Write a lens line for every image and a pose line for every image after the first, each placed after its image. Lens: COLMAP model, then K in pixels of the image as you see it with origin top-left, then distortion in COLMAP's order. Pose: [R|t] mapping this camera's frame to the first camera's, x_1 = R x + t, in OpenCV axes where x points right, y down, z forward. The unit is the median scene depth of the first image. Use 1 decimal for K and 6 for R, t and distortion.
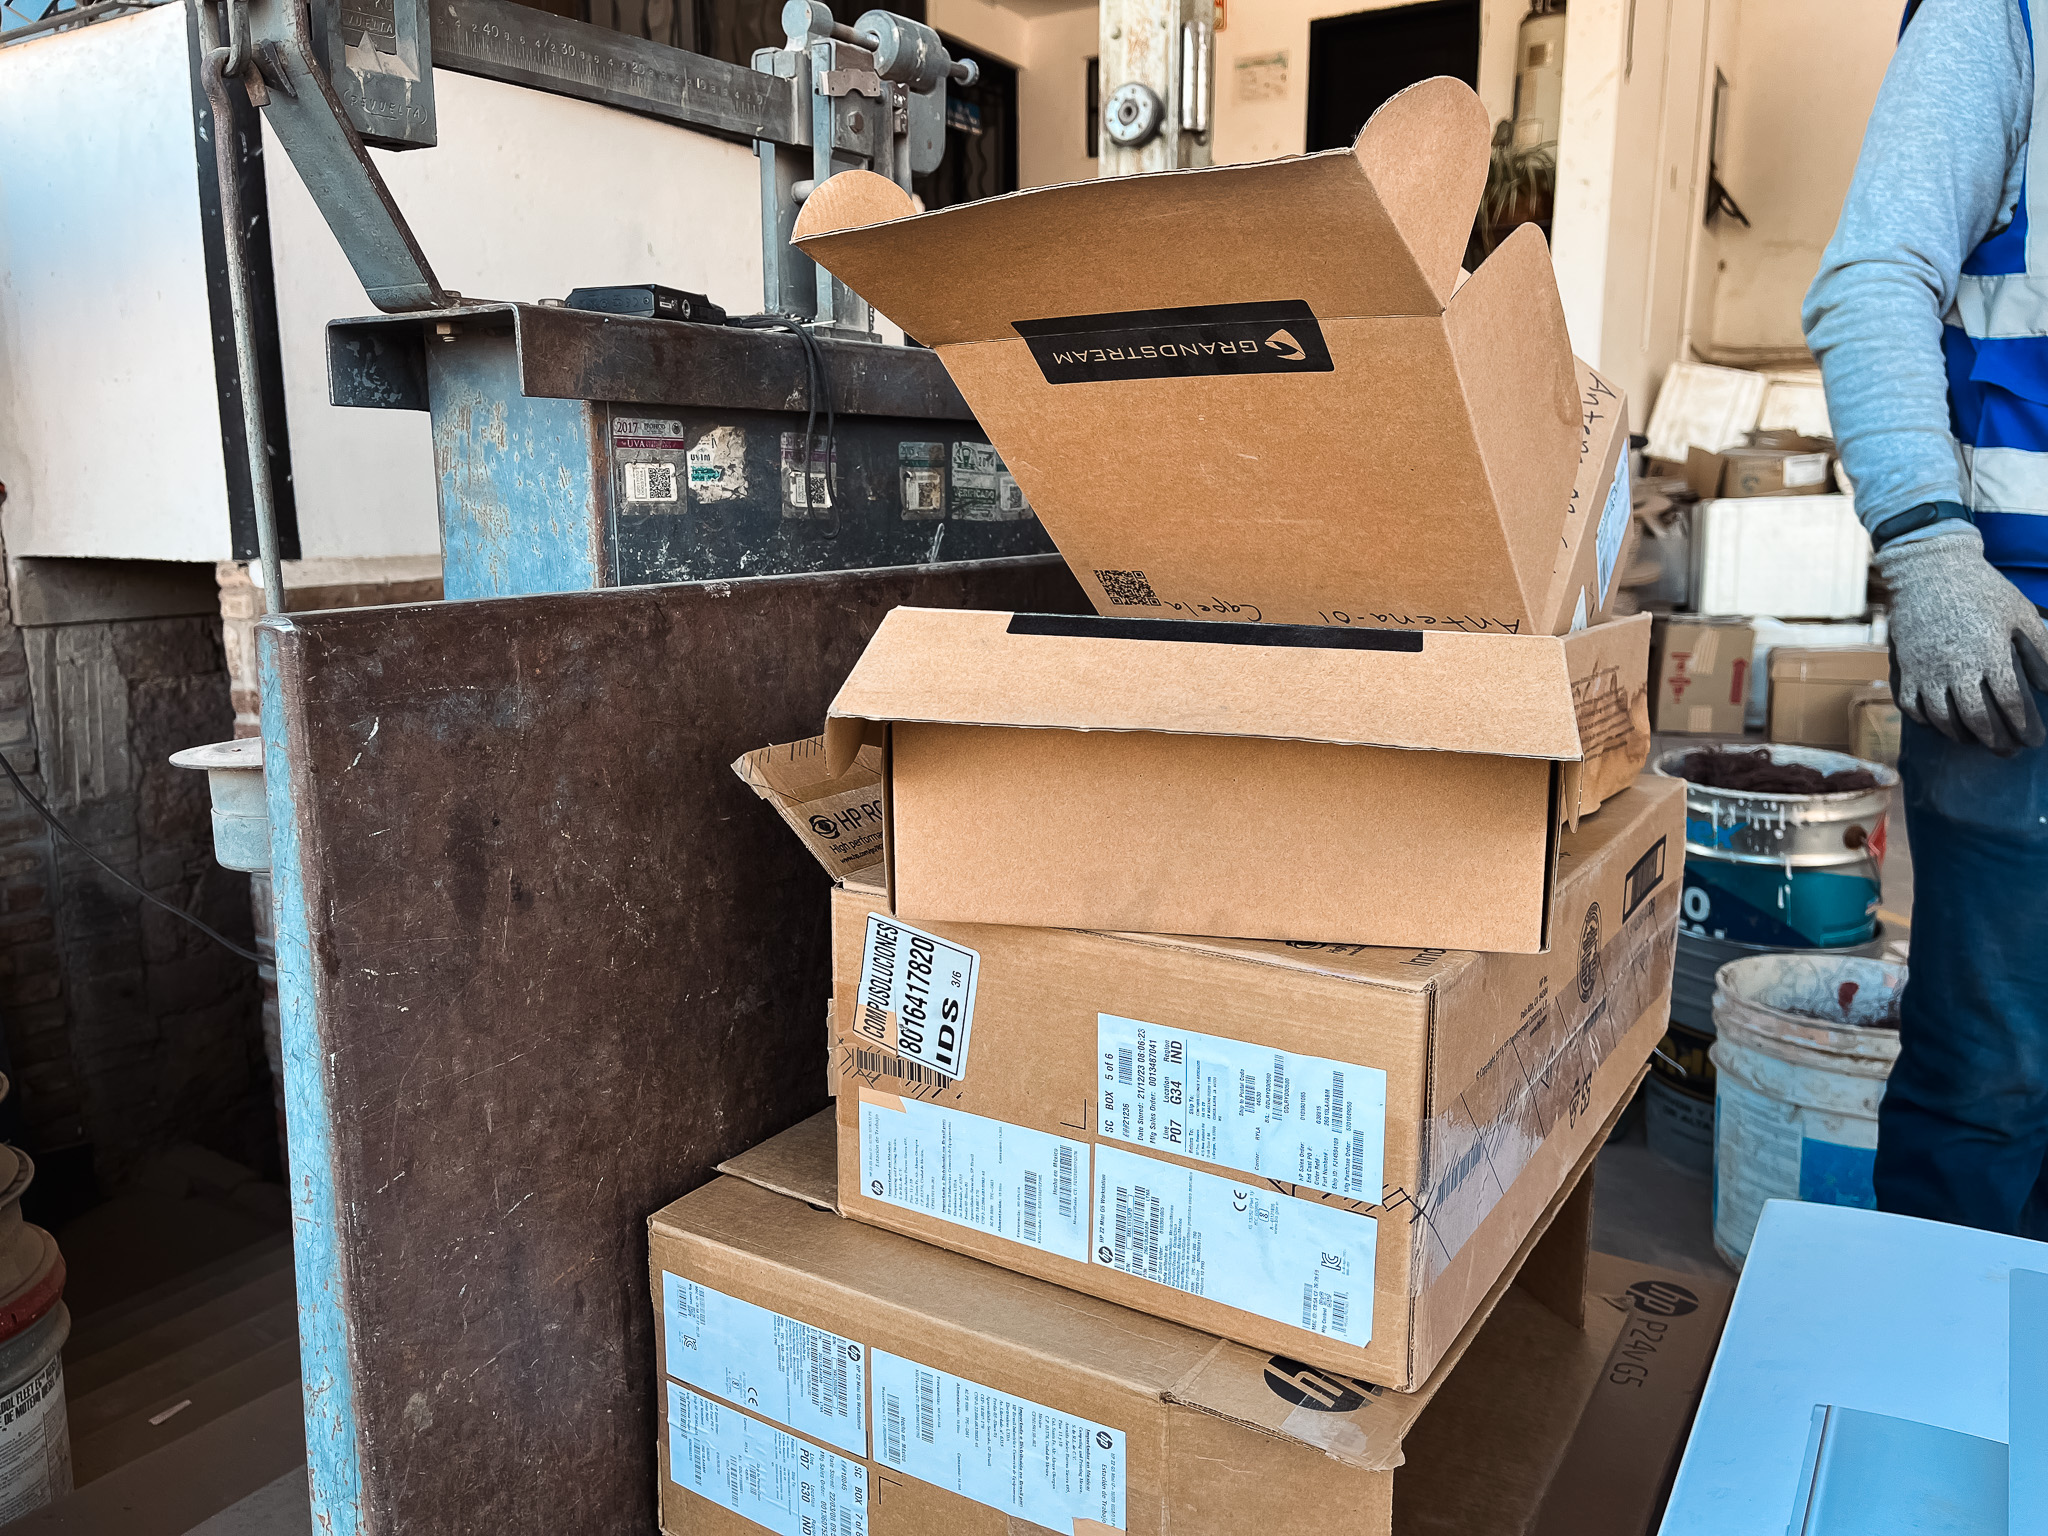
lens RADIAL K [[1579.7, 0, 1022.4], [0, 1579.7, 770.6], [0, 0, 1]] dist [0.029694, -0.039534]
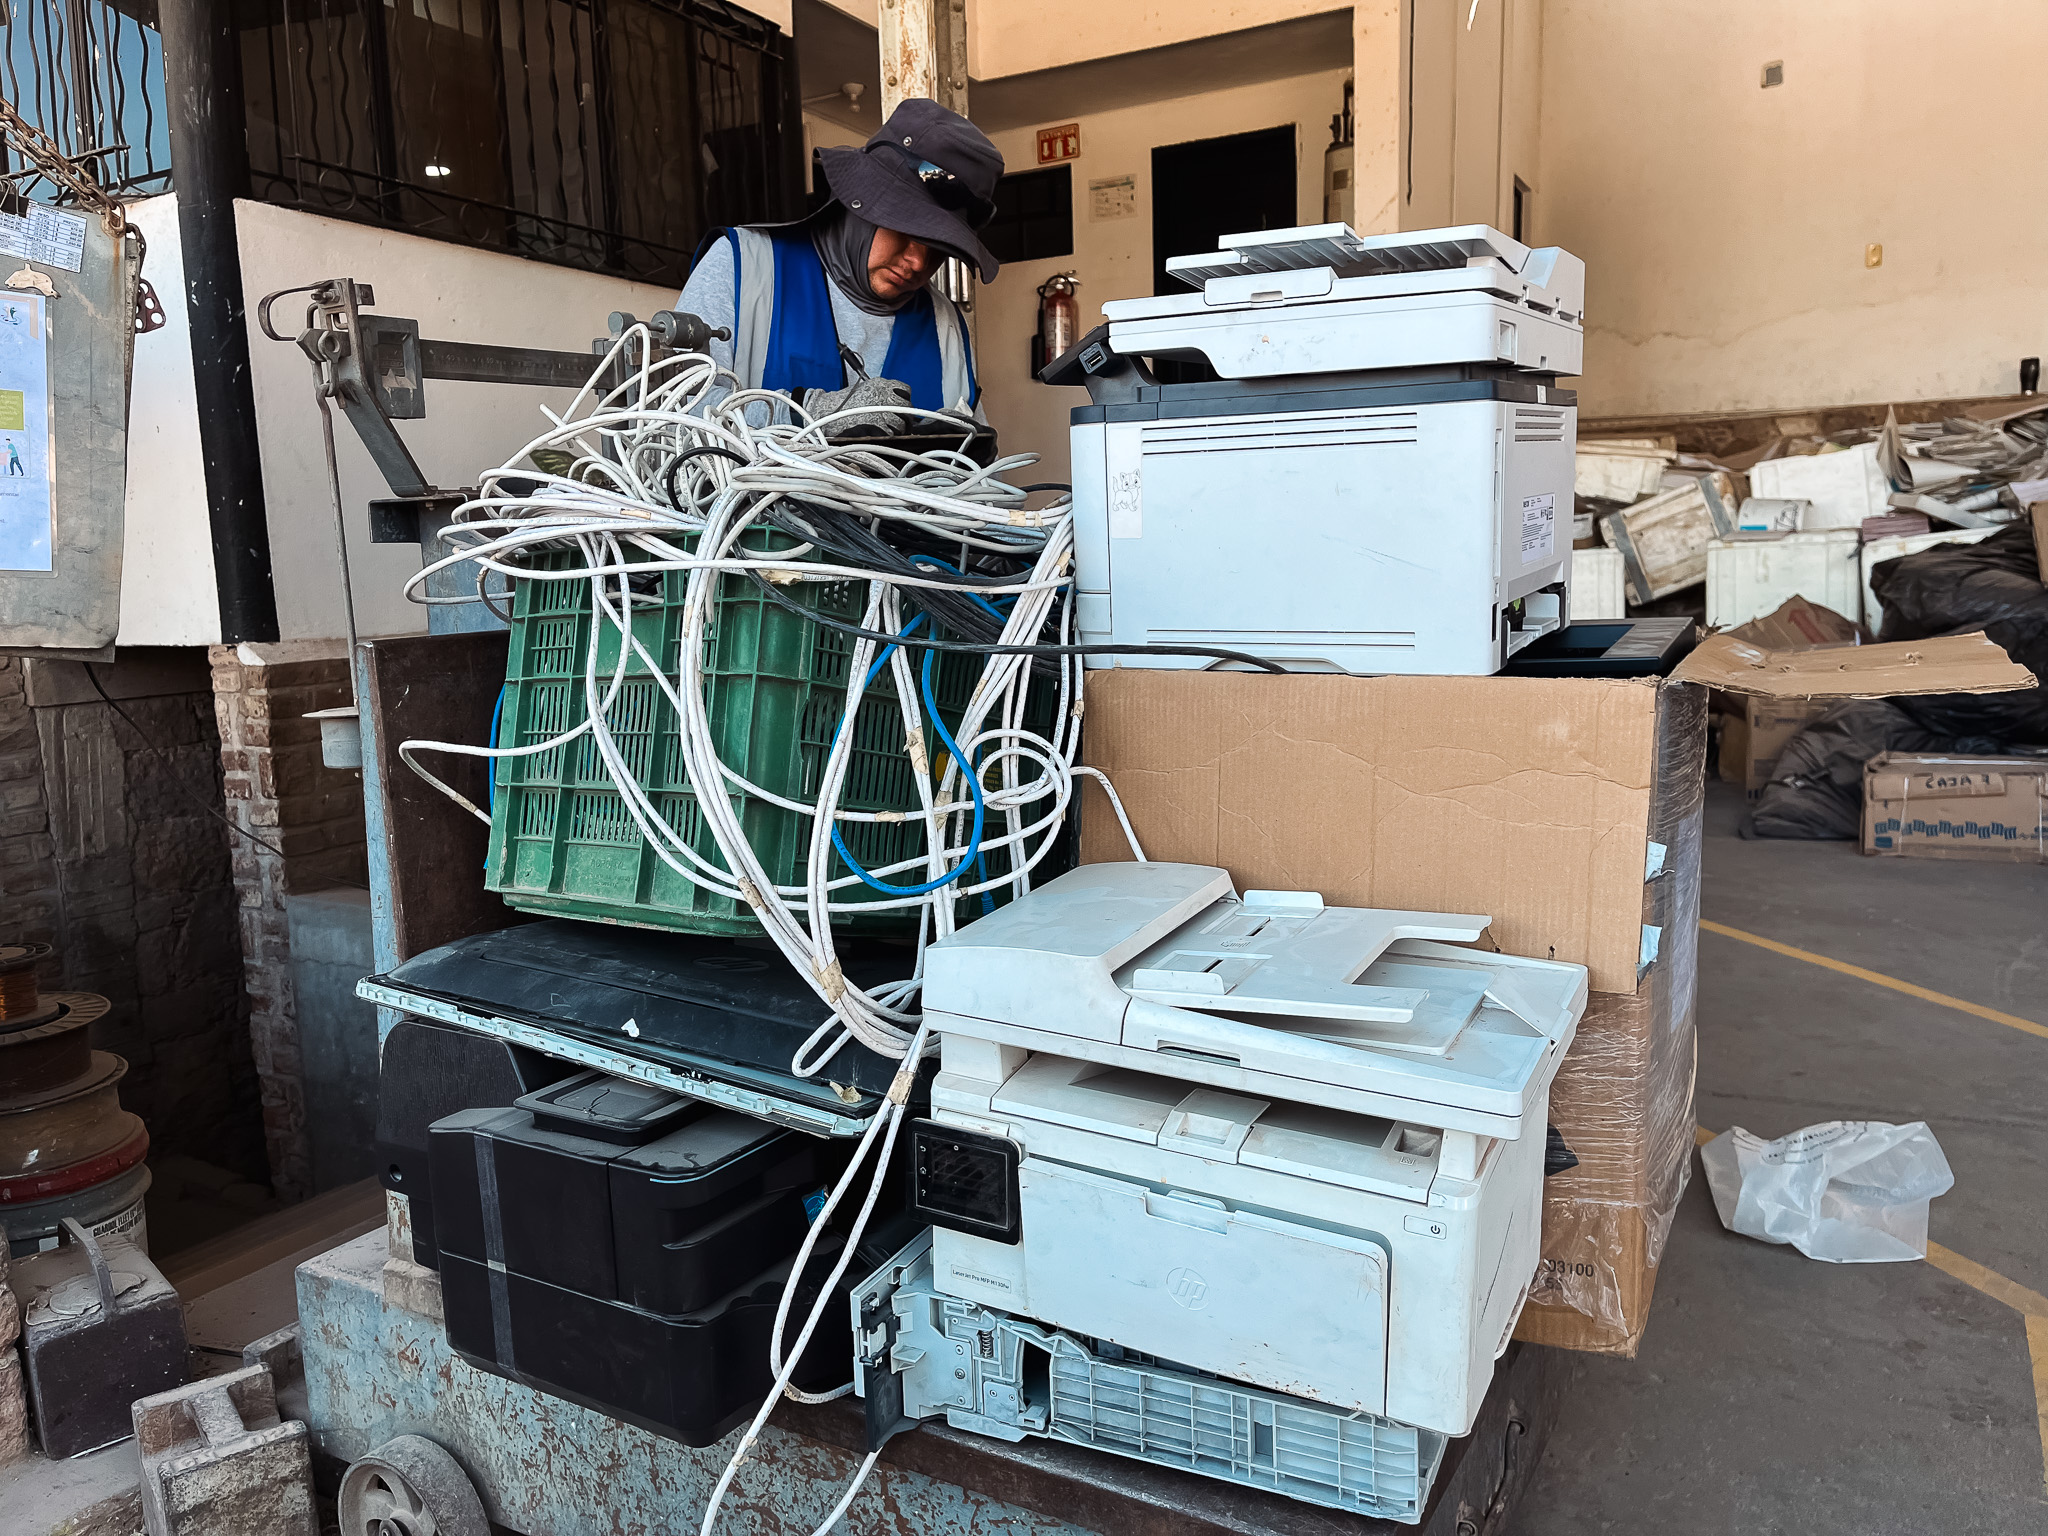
lens RADIAL K [[1579.7, 0, 1027.4], [0, 1579.7, 760.8], [0, 0, 1]] dist [0.029694, -0.039534]
pose [[0.998709, -0.035515, 0.036318, 0.059161], [0.037260, 0.998125, -0.048553, 0.033118], [-0.034525, 0.049844, 0.998160, -0.195257]]
